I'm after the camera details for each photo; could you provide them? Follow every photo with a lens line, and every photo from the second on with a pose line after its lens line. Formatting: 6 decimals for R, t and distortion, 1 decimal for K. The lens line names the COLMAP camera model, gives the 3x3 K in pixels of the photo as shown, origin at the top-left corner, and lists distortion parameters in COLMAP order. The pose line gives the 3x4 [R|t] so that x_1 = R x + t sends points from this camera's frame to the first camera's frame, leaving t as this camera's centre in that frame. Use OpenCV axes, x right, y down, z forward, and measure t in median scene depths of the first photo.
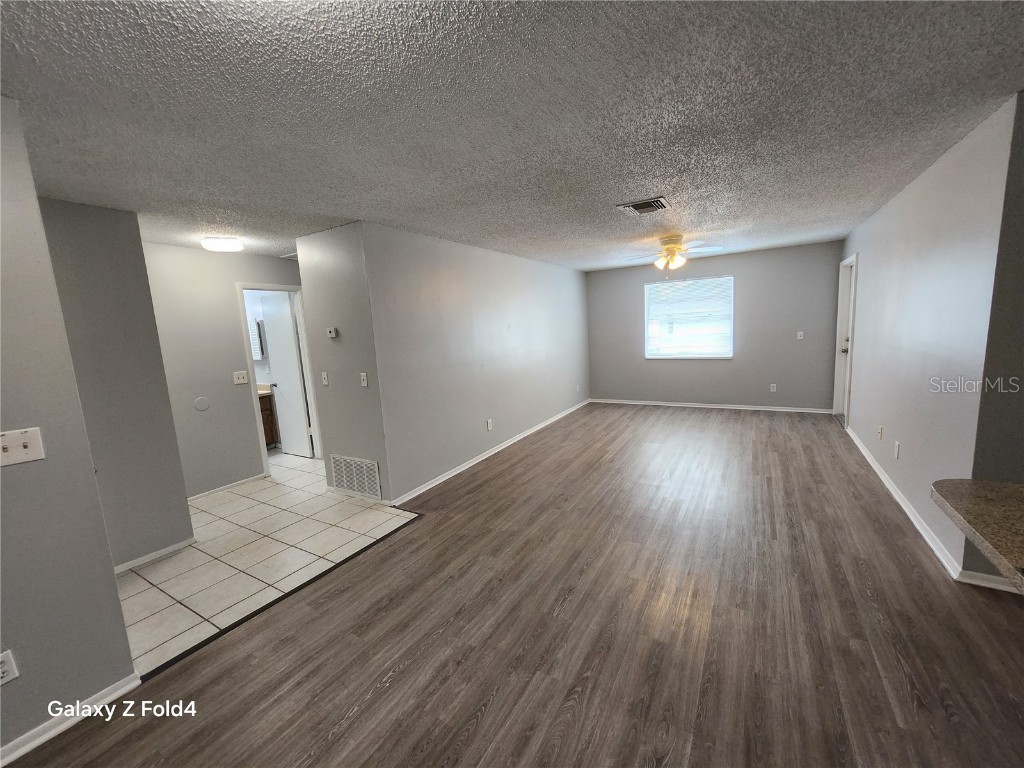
lens RADIAL K [[403.7, 0, 507.7], [0, 403.7, 384.6], [0, 0, 1]] dist [-0.000545, 0.001019]
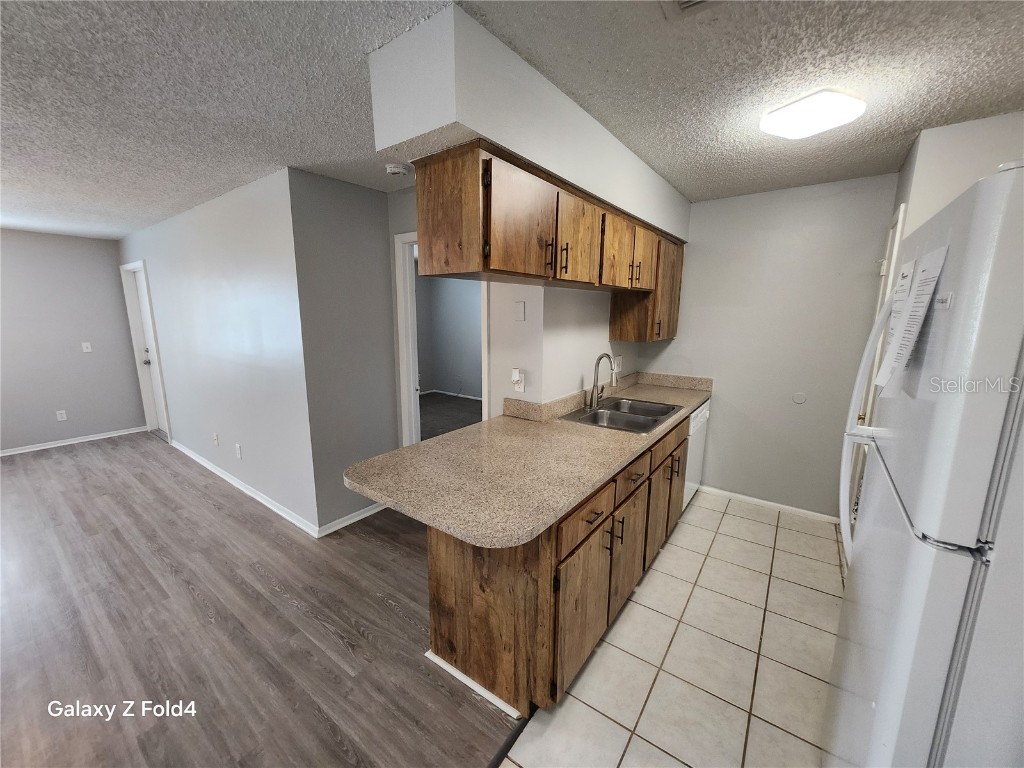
lens RADIAL K [[403.7, 0, 506.3], [0, 403.7, 386.7], [0, 0, 1]] dist [-0.000545, 0.001019]
pose [[0.091754, -0.123314, 0.988117, -0.037463], [0.130495, 0.985234, 0.110837, -0.040471], [-0.987194, 0.118775, 0.106491, 0.143148]]
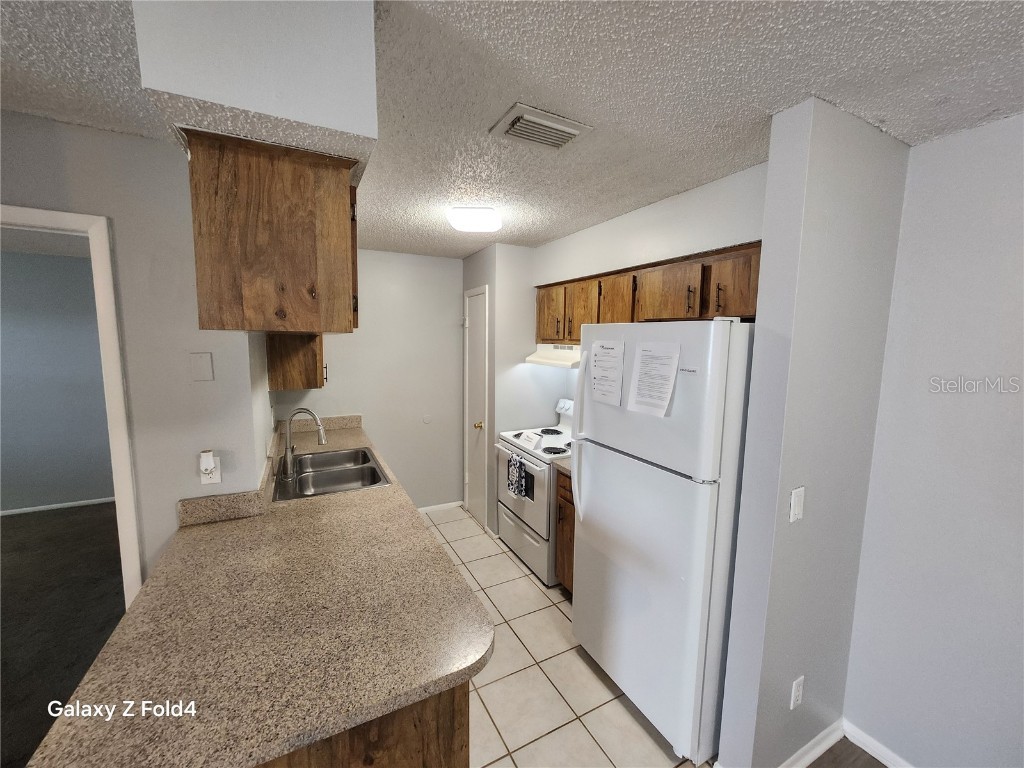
lens RADIAL K [[403.7, 0, 502.1], [0, 403.7, 386.0], [0, 0, 1]] dist [-0.000545, 0.001019]
pose [[-0.845138, -0.006982, 0.534502, 0.137581], [0.117298, 0.973122, 0.198180, -0.127598], [-0.521519, 0.230186, -0.821603, 0.417285]]
